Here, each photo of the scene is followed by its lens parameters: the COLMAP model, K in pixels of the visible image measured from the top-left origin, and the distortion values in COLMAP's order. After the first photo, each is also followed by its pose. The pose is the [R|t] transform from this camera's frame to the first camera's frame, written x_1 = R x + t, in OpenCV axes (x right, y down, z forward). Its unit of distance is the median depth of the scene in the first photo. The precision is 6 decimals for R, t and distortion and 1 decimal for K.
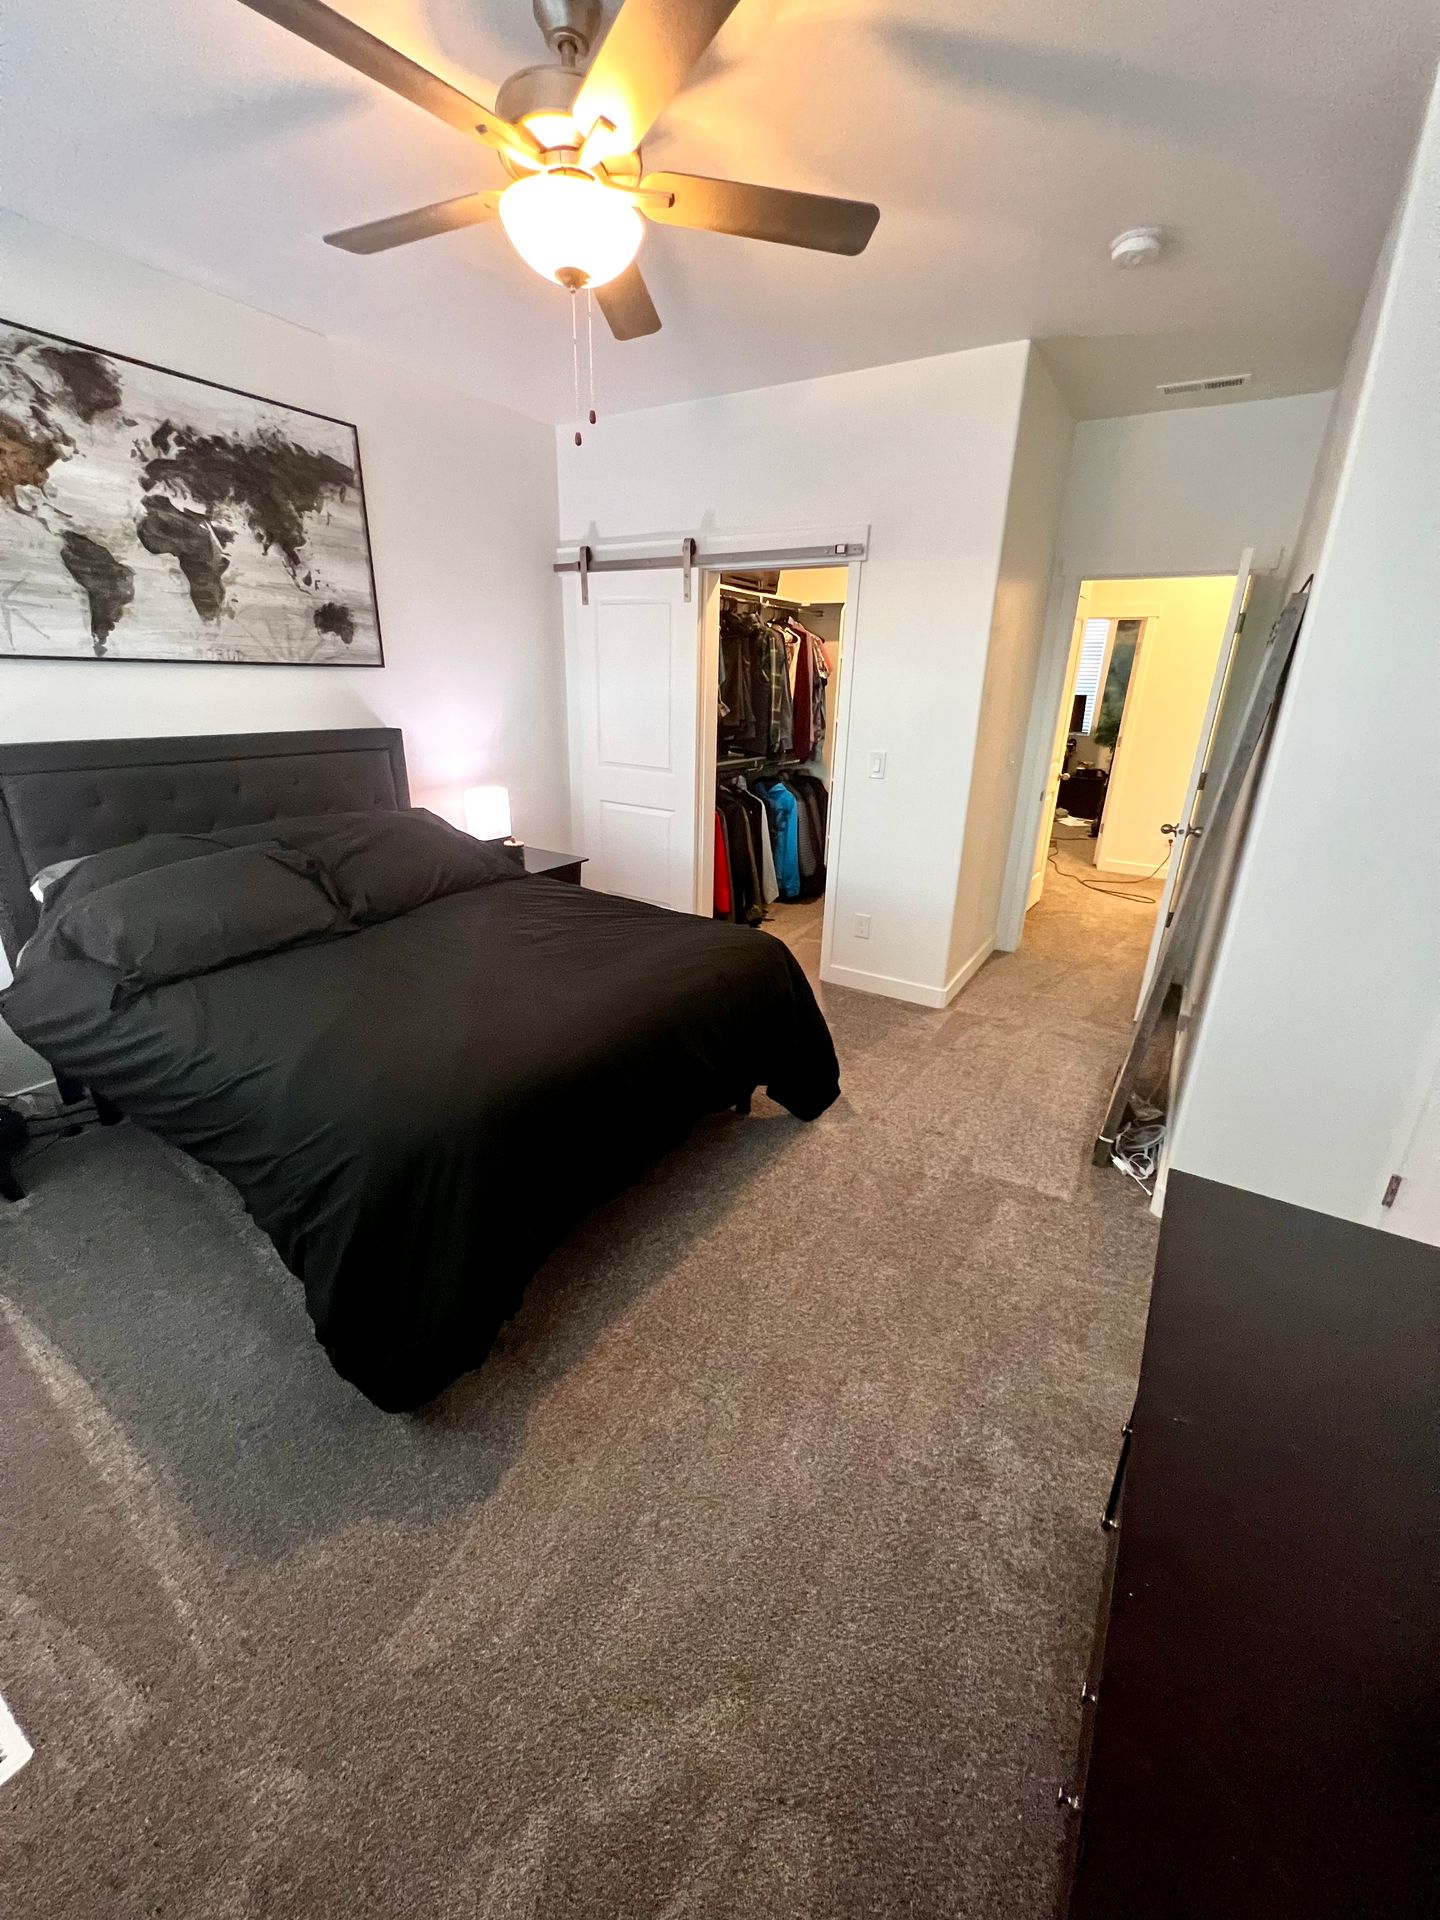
lens RADIAL K [[764.4, 0, 719.7], [0, 764.4, 958.9], [0, 0, 1]] dist [0.000470, 0.000234]
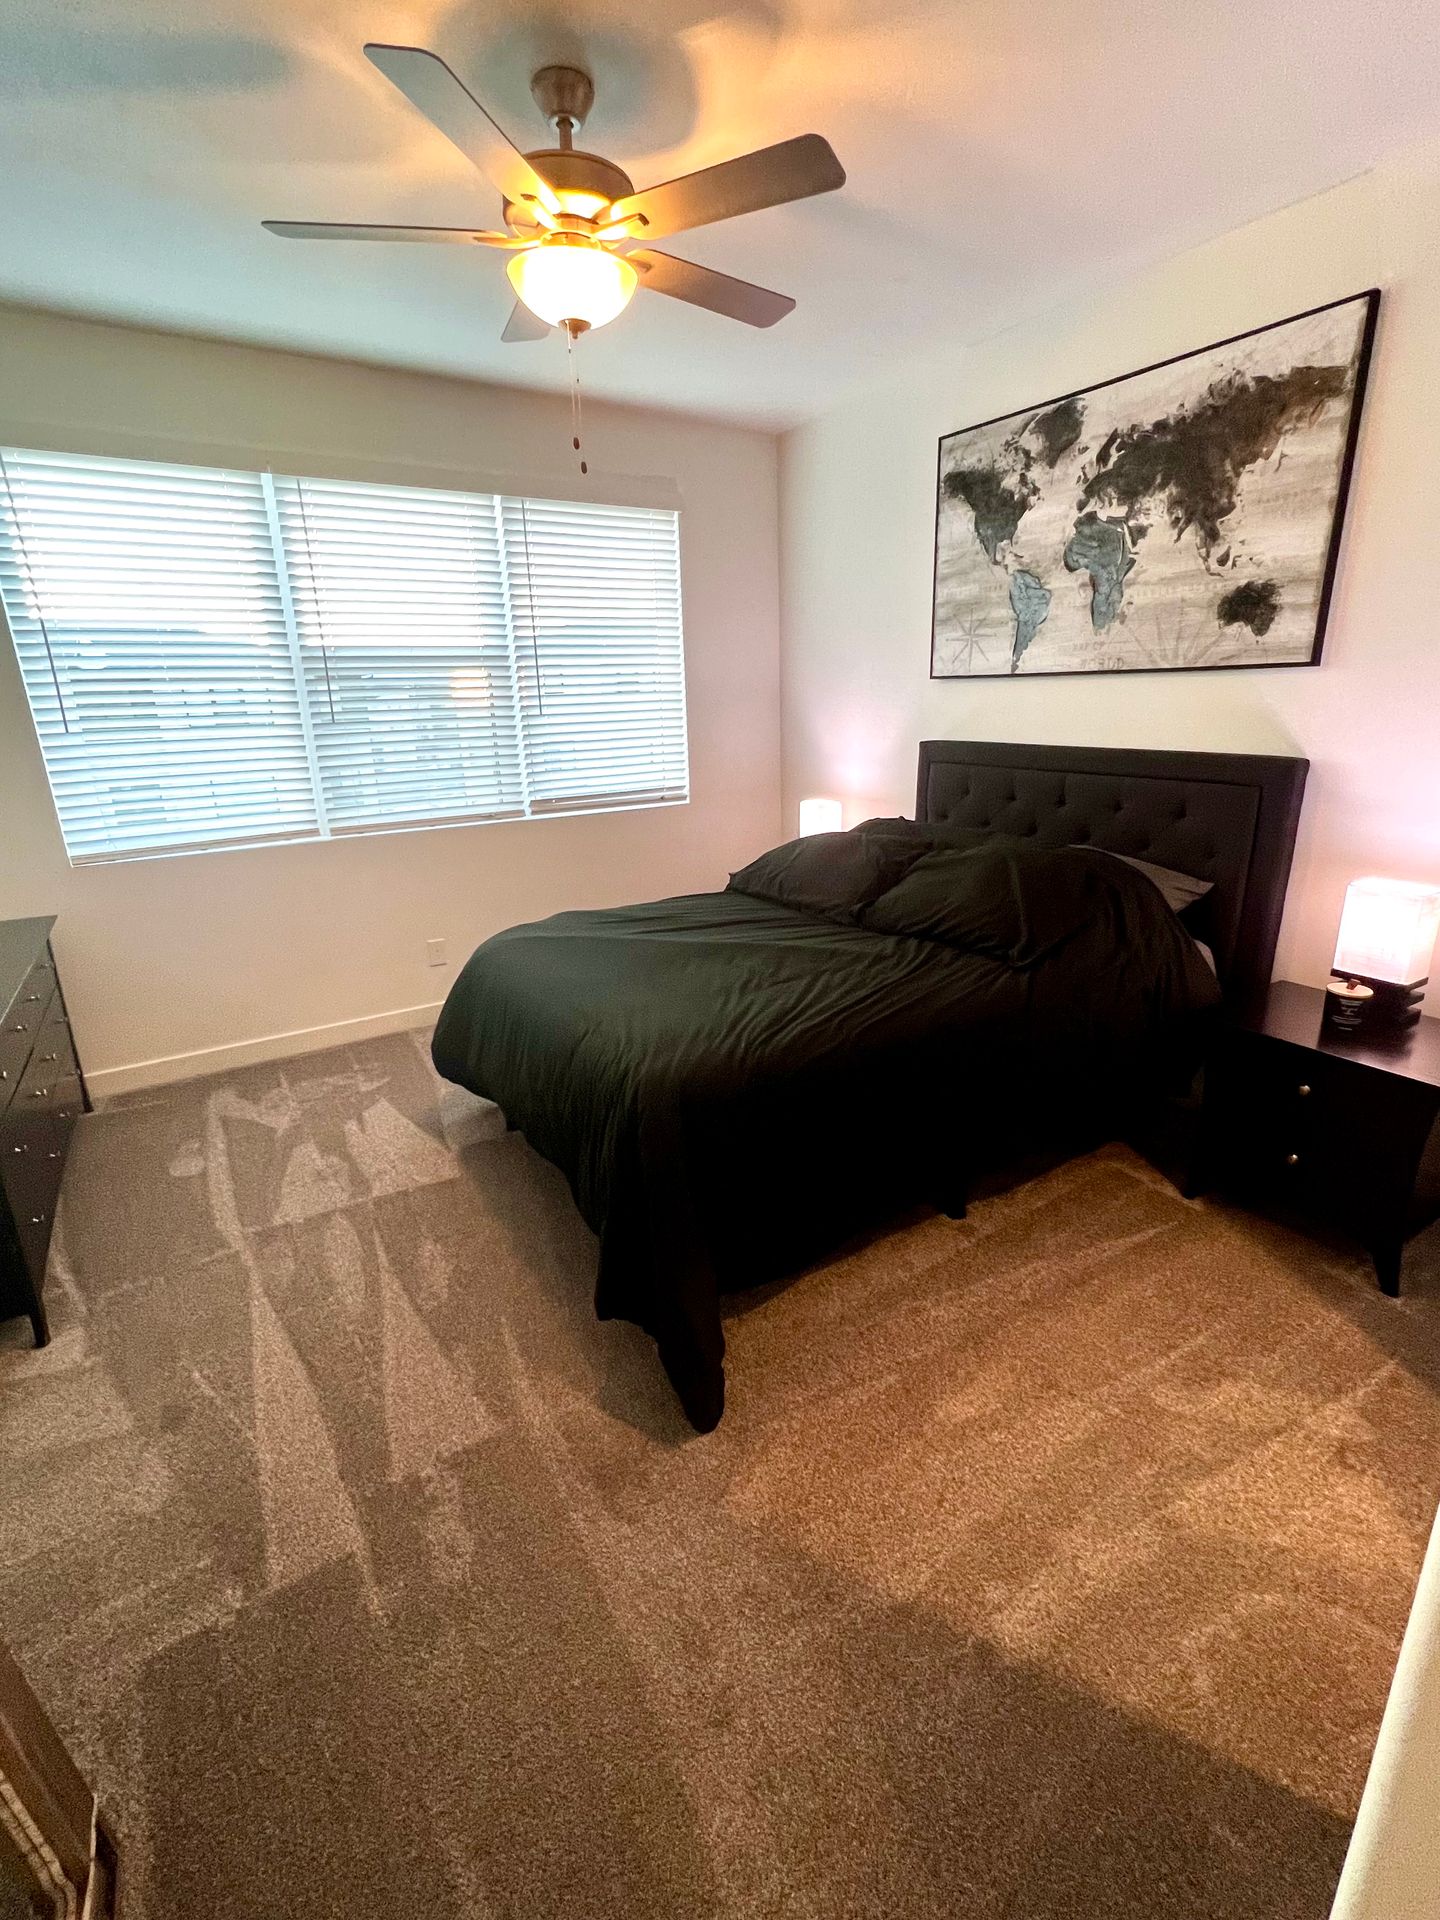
lens RADIAL K [[879.6, 0, 721.2], [0, 879.6, 948.5], [0, 0, 1]] dist [0.001062, 0.000500]
pose [[-0.443771, 0.246701, -0.861514, 0.566923], [-0.290736, 0.869725, 0.398812, -0.386987], [0.847667, 0.427454, -0.314234, 1.086956]]
